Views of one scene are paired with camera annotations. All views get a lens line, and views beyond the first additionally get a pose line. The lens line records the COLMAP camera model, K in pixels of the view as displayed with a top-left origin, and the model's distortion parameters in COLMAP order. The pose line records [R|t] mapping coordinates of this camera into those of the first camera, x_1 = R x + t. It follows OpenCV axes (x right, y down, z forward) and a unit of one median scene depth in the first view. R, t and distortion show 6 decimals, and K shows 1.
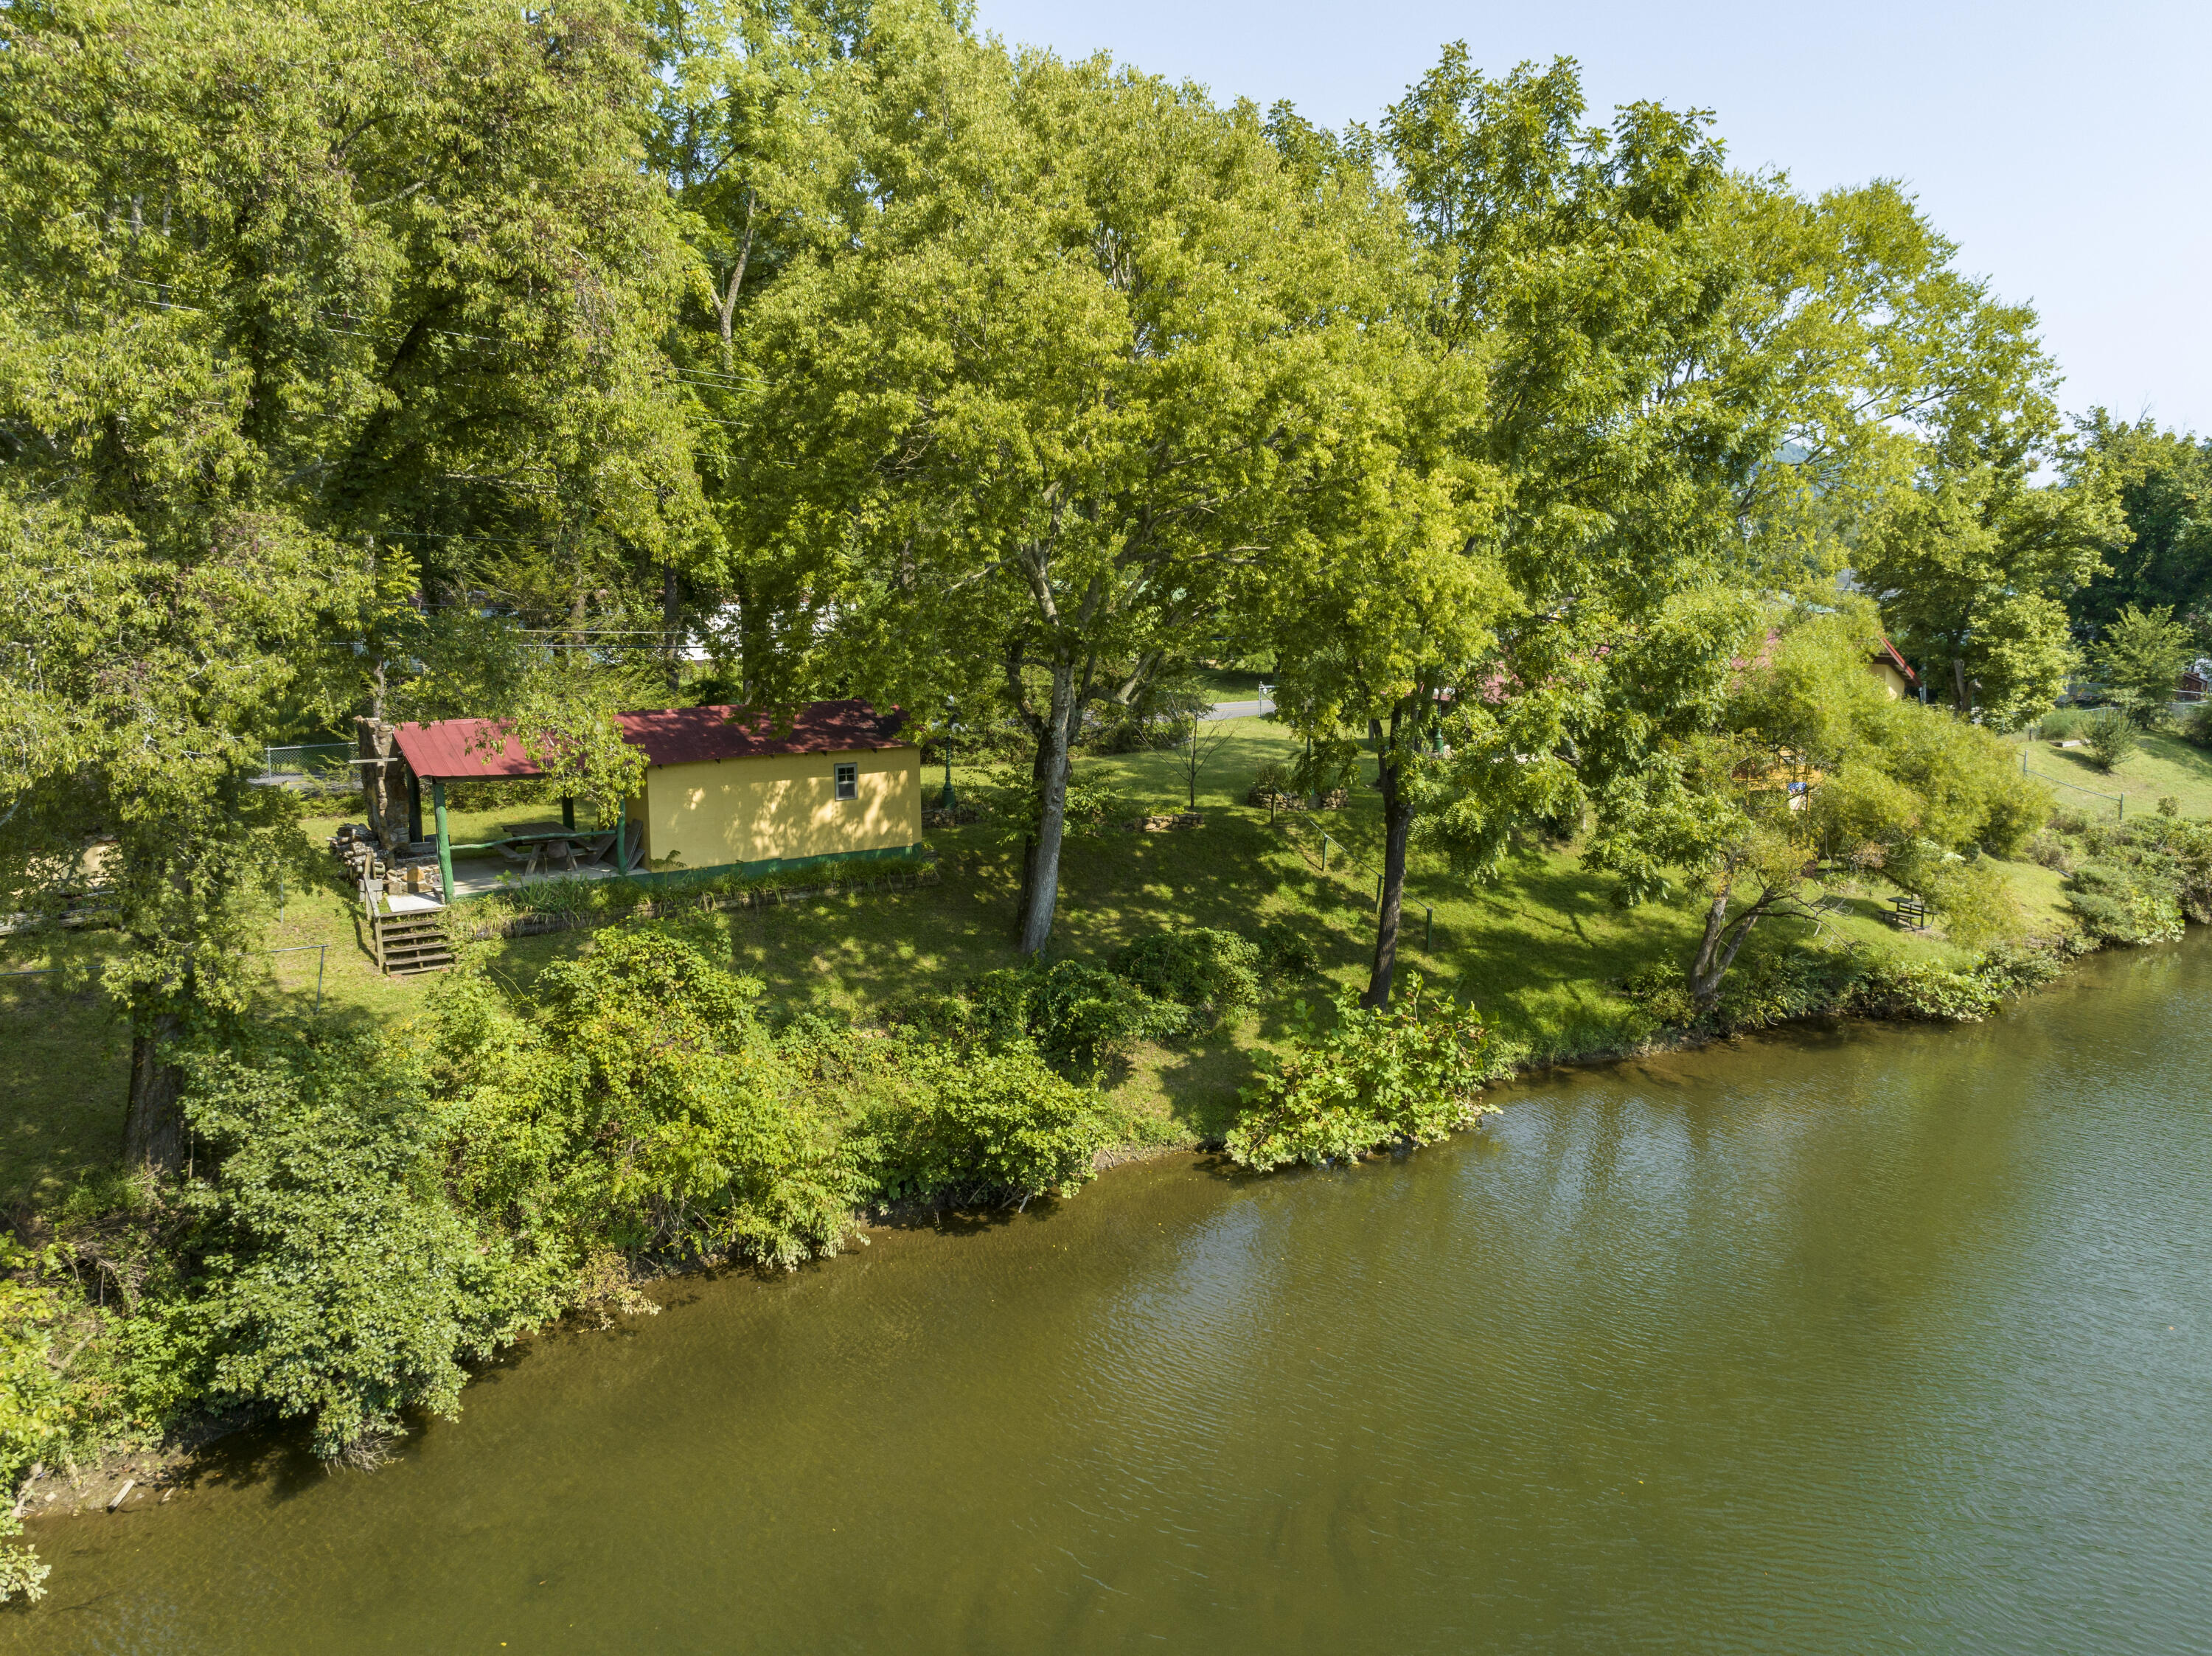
lens RADIAL K [[1556.1, 0, 1102.4], [0, 1556.1, 829.1], [0, 0, 1]] dist [-0.042115, 0.008168]
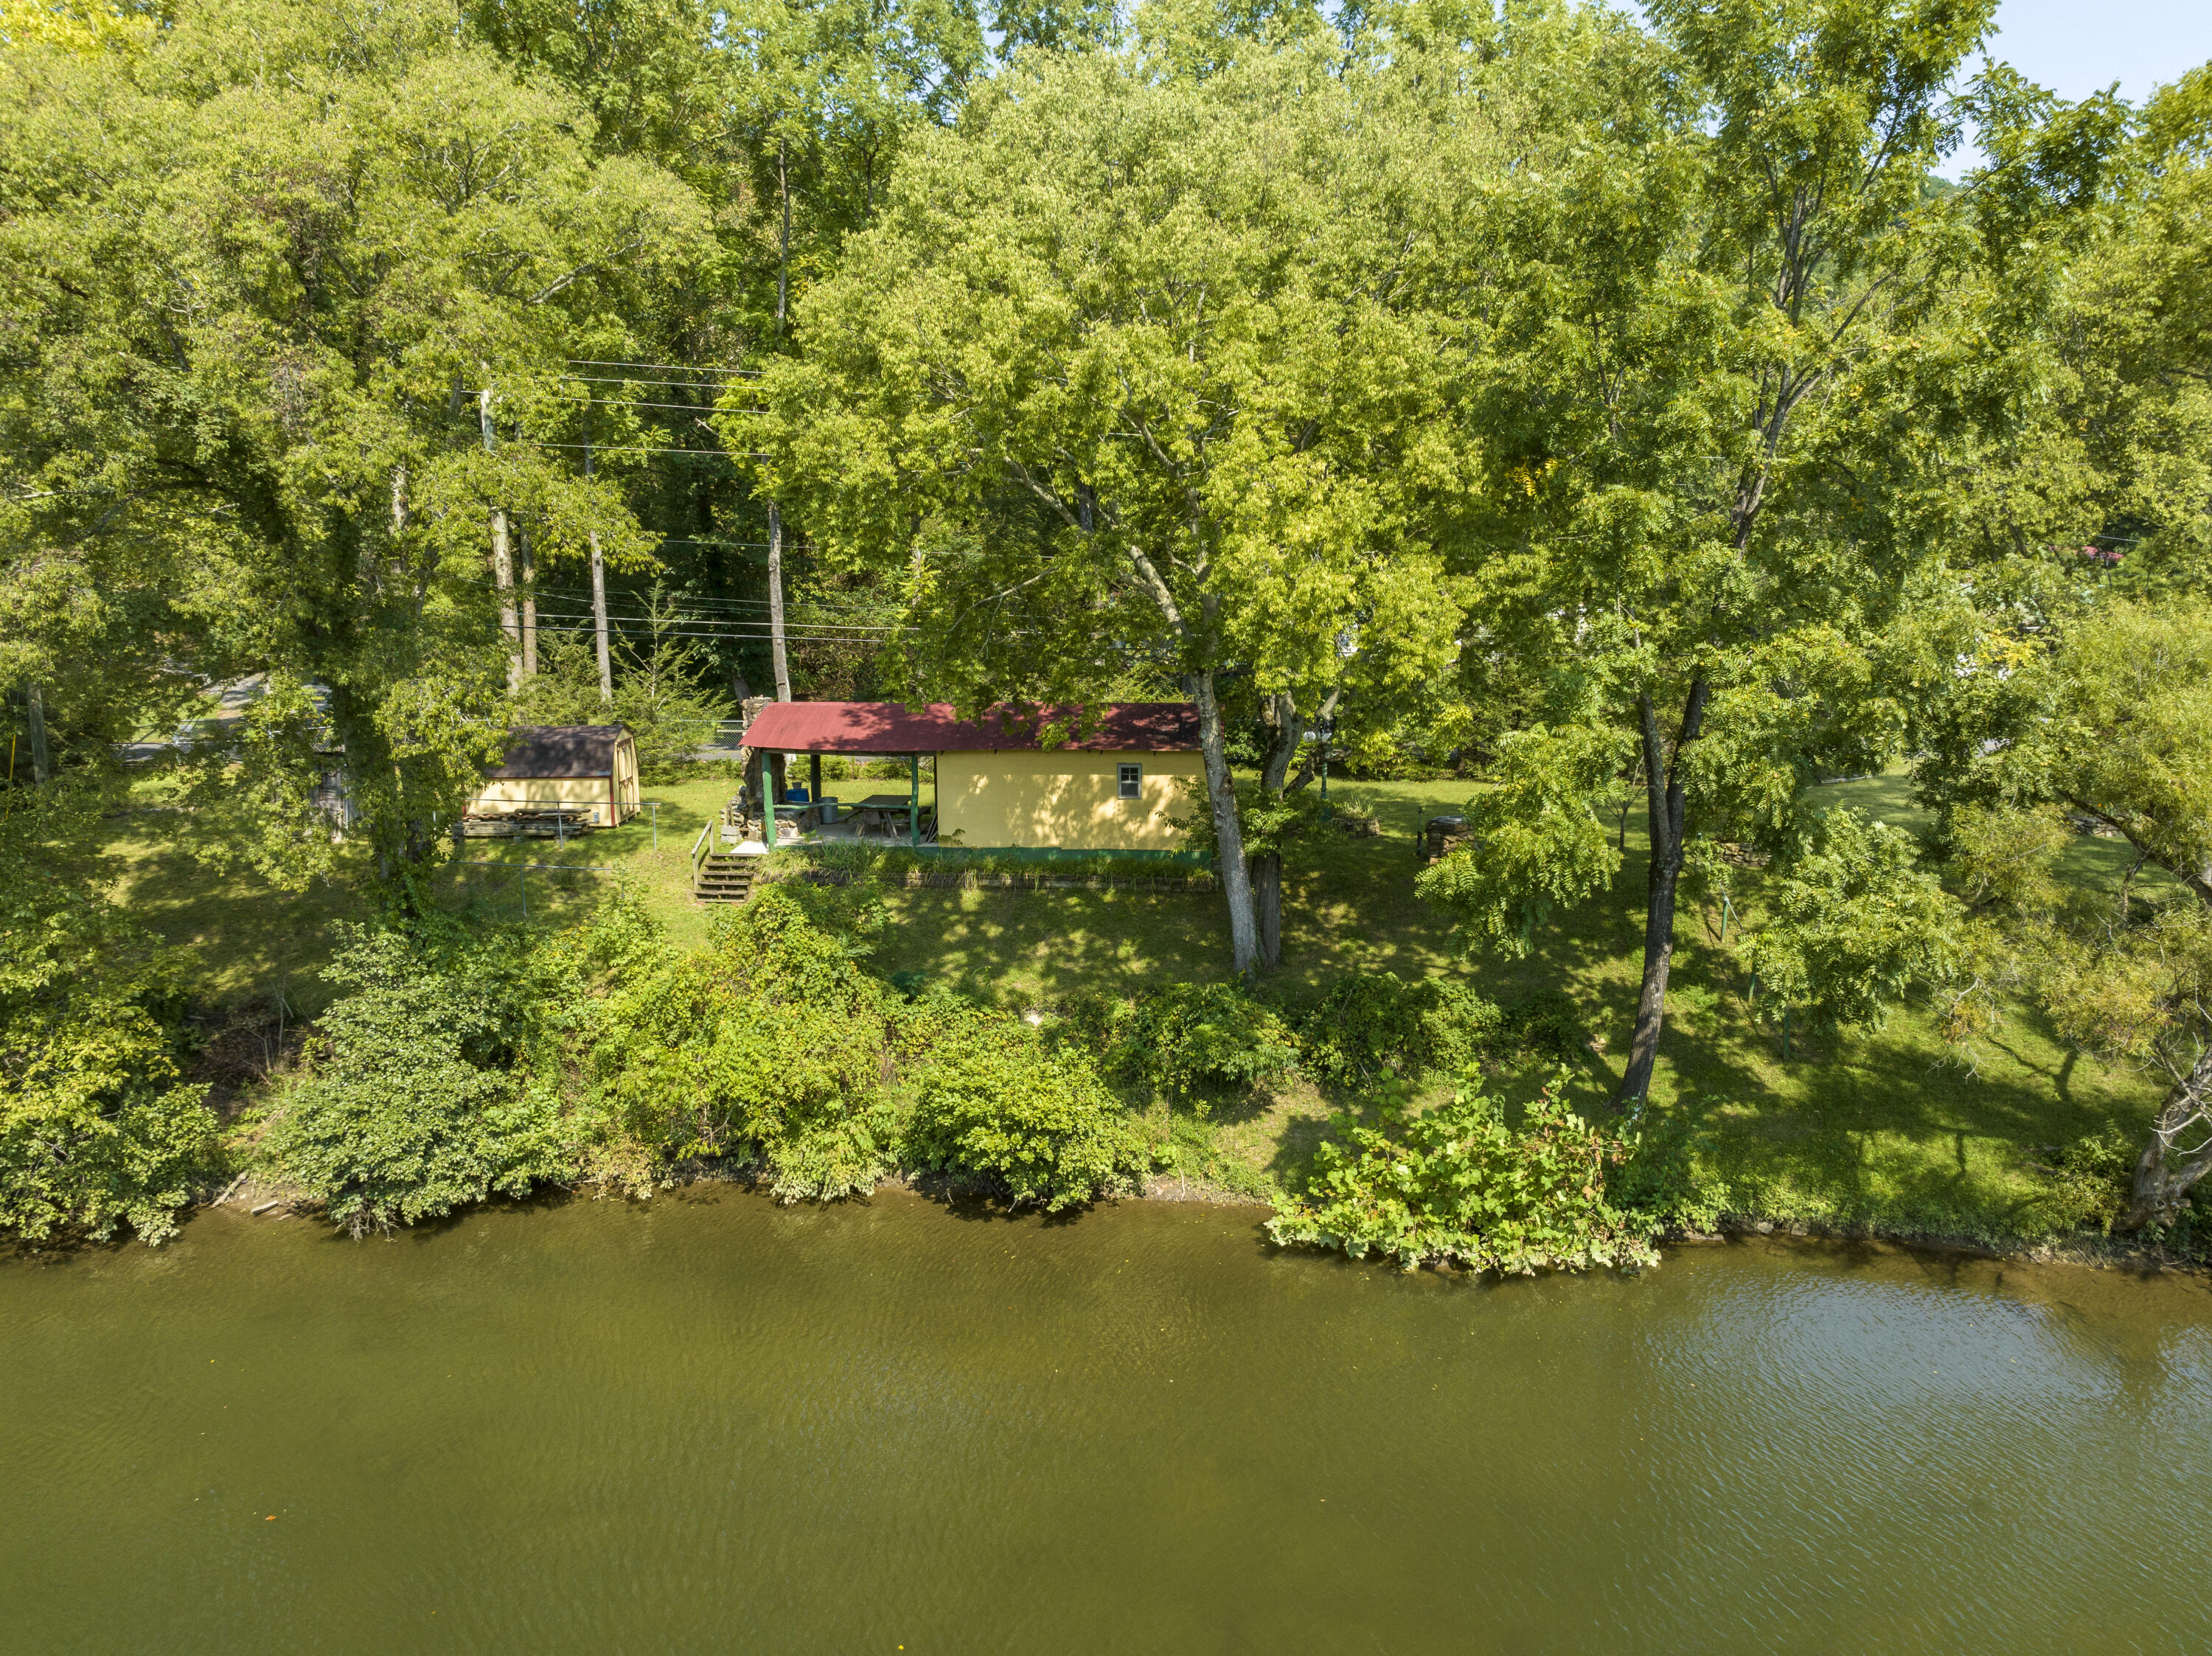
lens RADIAL K [[1556.1, 0, 1096.6], [0, 1556.1, 830.4], [0, 0, 1]] dist [-0.042115, 0.008168]
pose [[0.761061, 0.101853, -0.640635, 0.495627], [-0.098320, 0.994298, 0.041279, -0.039520], [0.641186, 0.031571, 0.766736, 0.198694]]
